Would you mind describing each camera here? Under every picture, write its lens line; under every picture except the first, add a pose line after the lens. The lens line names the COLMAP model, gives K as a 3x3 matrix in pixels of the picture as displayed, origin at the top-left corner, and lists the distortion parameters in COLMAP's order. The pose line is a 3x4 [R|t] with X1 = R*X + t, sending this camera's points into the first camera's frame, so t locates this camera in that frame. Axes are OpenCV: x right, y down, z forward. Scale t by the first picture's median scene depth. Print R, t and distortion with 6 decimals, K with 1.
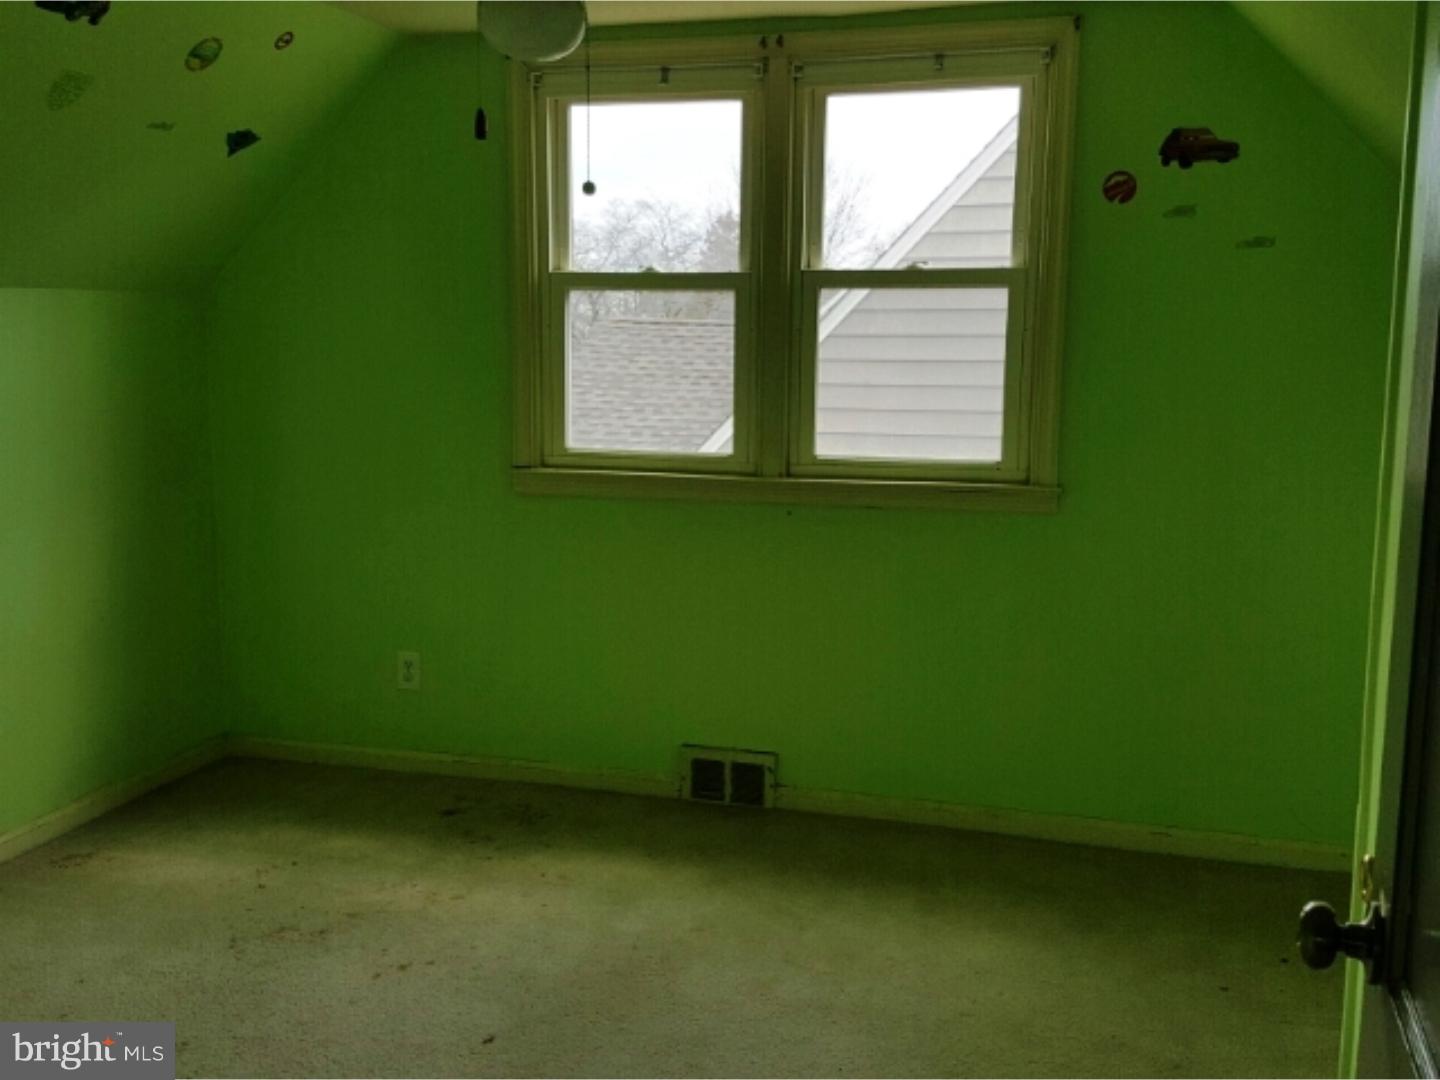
lens RADIAL K [[1400.9, 0, 702.5], [0, 1400.9, 540.9], [0, 0, 1]] dist [0.146542, -0.462577]
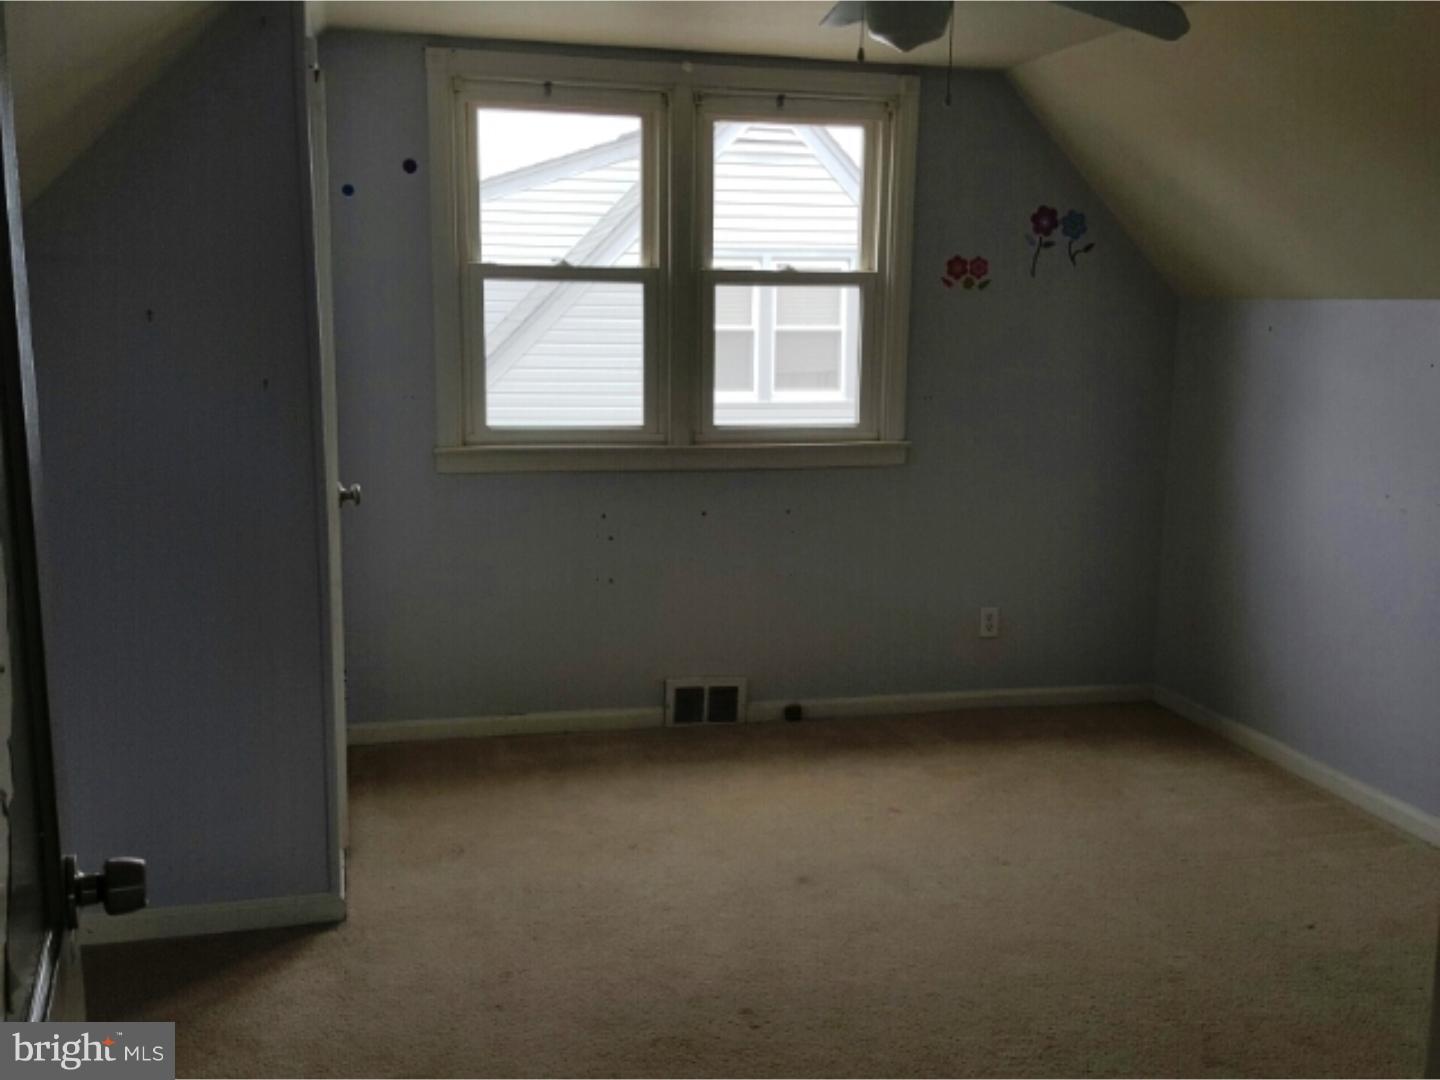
lens RADIAL K [[1173.4, 0, 720.0], [0, 1173.4, 540.0], [0, 0, 1]] dist [-0.001810, -0.002043]
pose [[0.877323, -0.078349, 0.473462, -0.399149], [0.058946, 0.996705, 0.055710, -0.018925], [-0.476267, -0.020967, 0.879051, 0.122882]]
